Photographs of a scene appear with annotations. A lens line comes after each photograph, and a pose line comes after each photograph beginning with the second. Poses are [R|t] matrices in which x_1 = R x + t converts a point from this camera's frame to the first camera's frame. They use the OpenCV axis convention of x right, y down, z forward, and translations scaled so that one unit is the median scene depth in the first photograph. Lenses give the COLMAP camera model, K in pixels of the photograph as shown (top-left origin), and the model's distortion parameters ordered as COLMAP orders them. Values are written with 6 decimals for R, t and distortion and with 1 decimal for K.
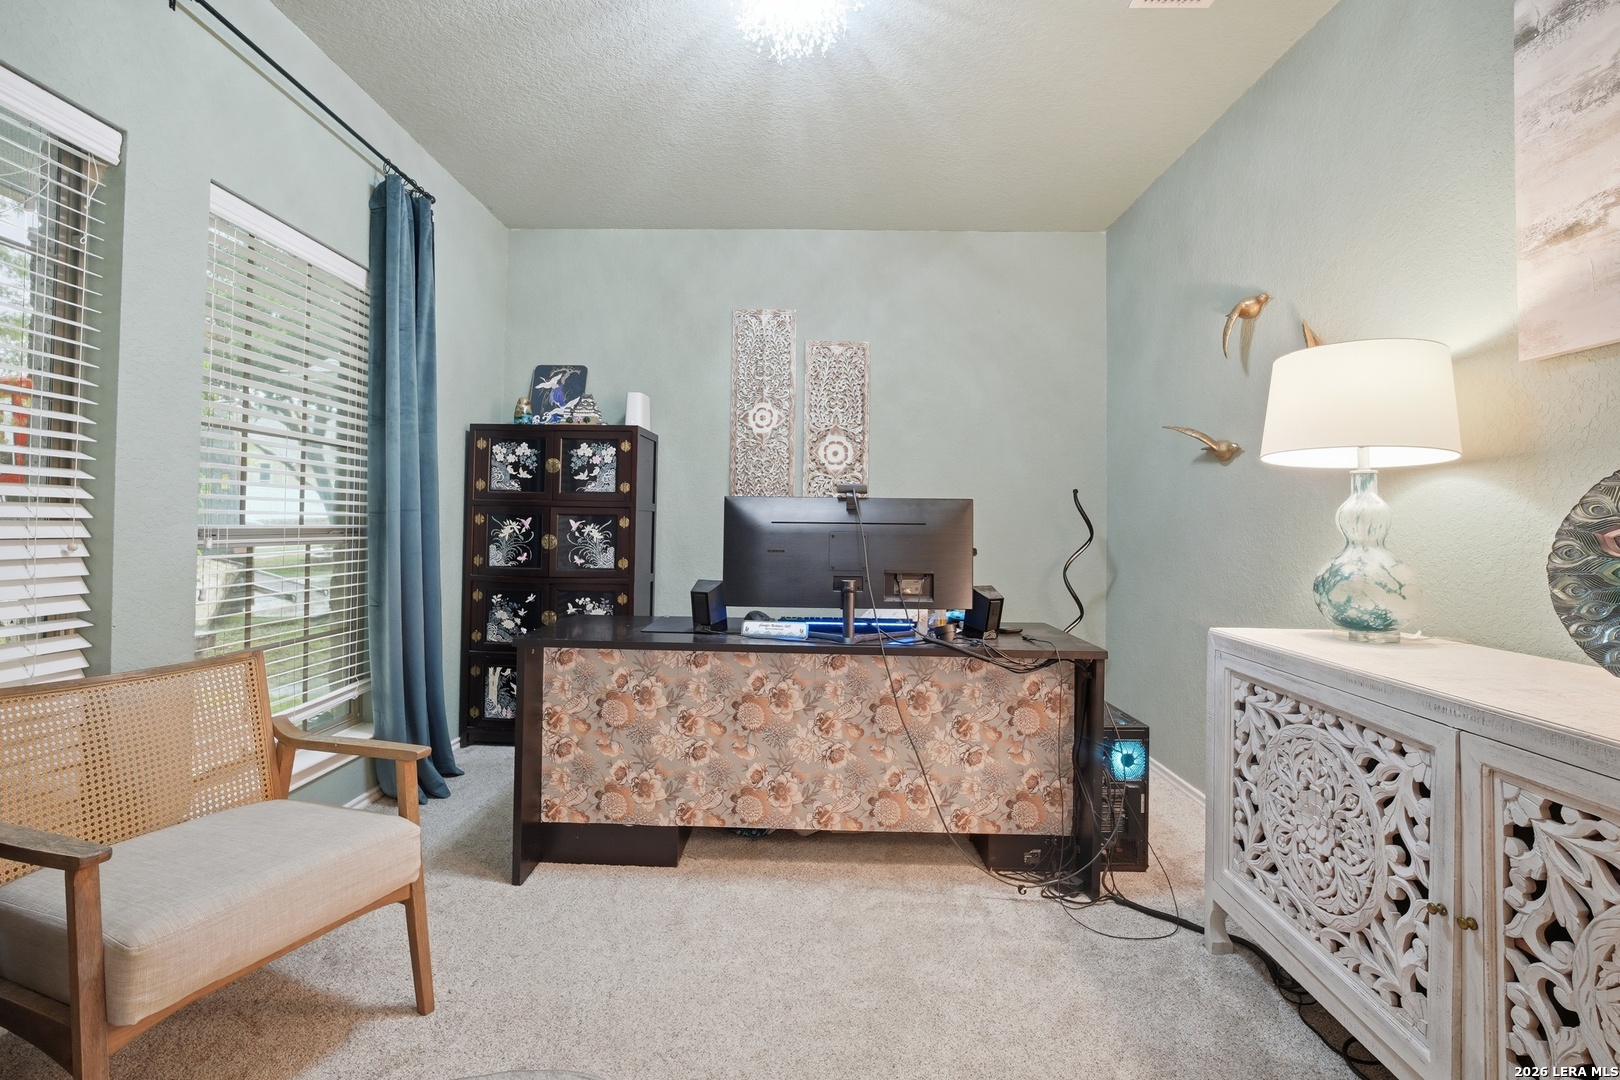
lens RADIAL K [[676.1, 0, 820.5], [0, 676.1, 515.6], [0, 0, 1]] dist [-0.023251, 0.004174]
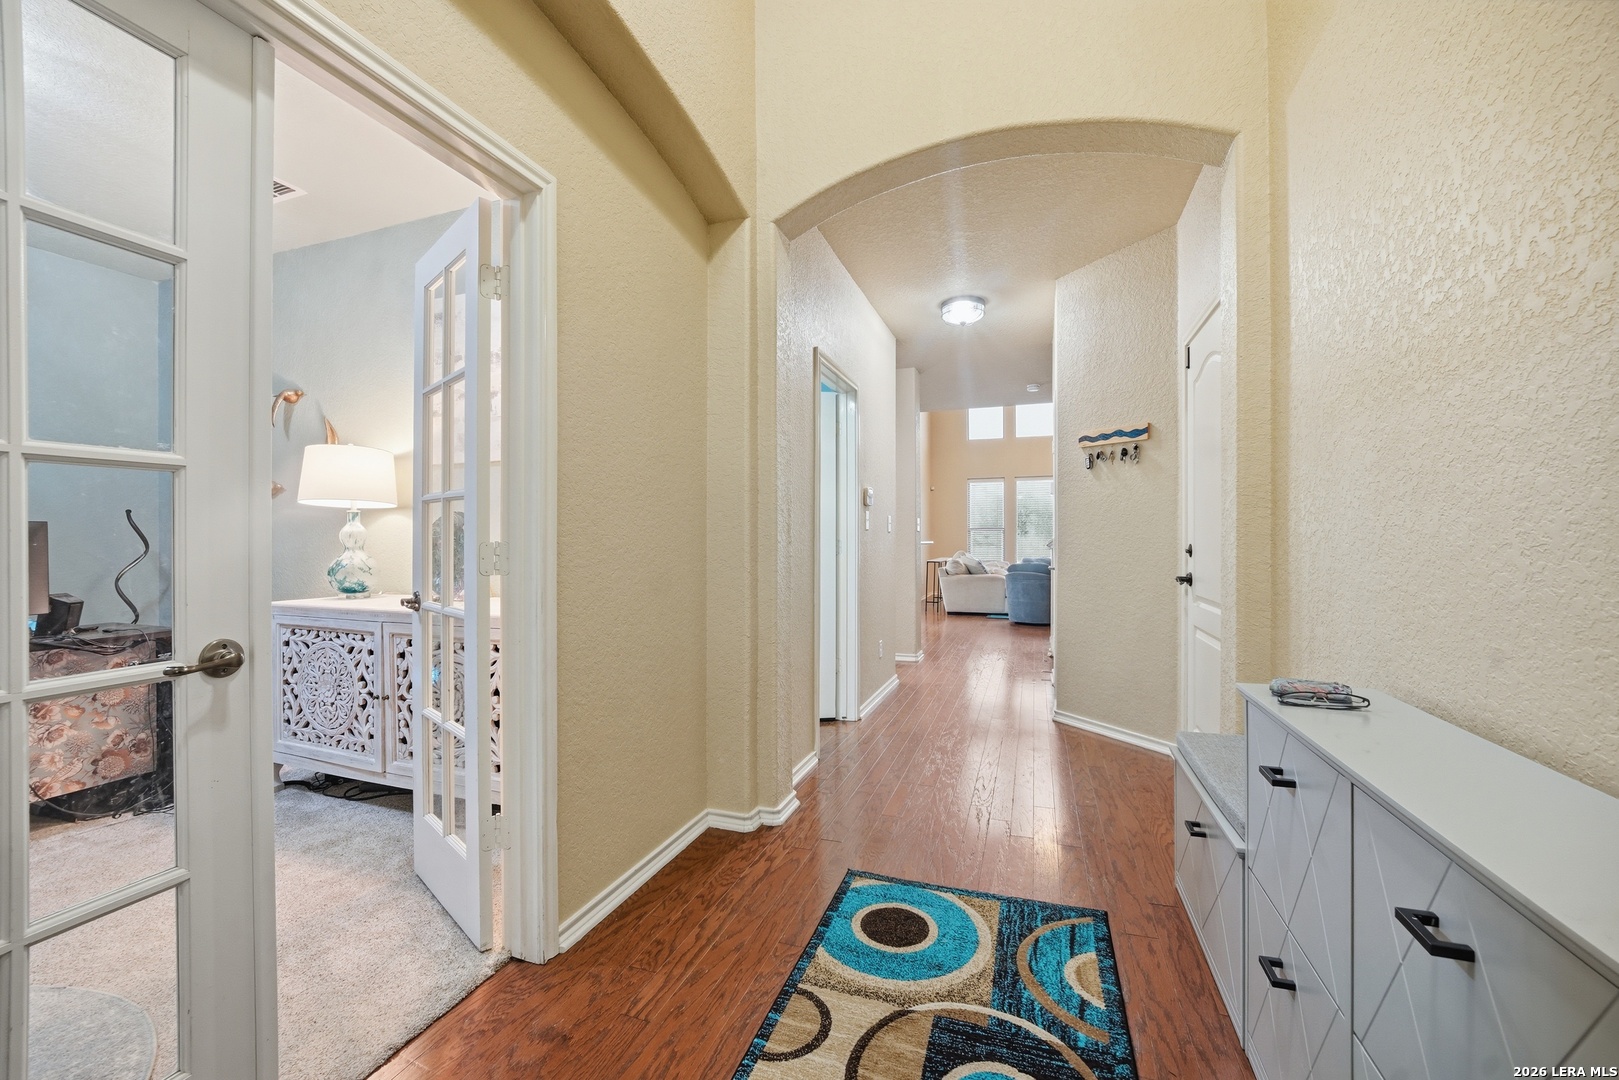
lens RADIAL K [[675.7, 0, 804.9], [0, 675.7, 531.7], [0, 0, 1]] dist [-0.023251, 0.004174]
pose [[0.335162, -0.004958, 0.942148, -0.595378], [-0.001193, 0.999983, 0.005687, -0.020204], [-0.942160, -0.003030, 0.335150, -0.916072]]
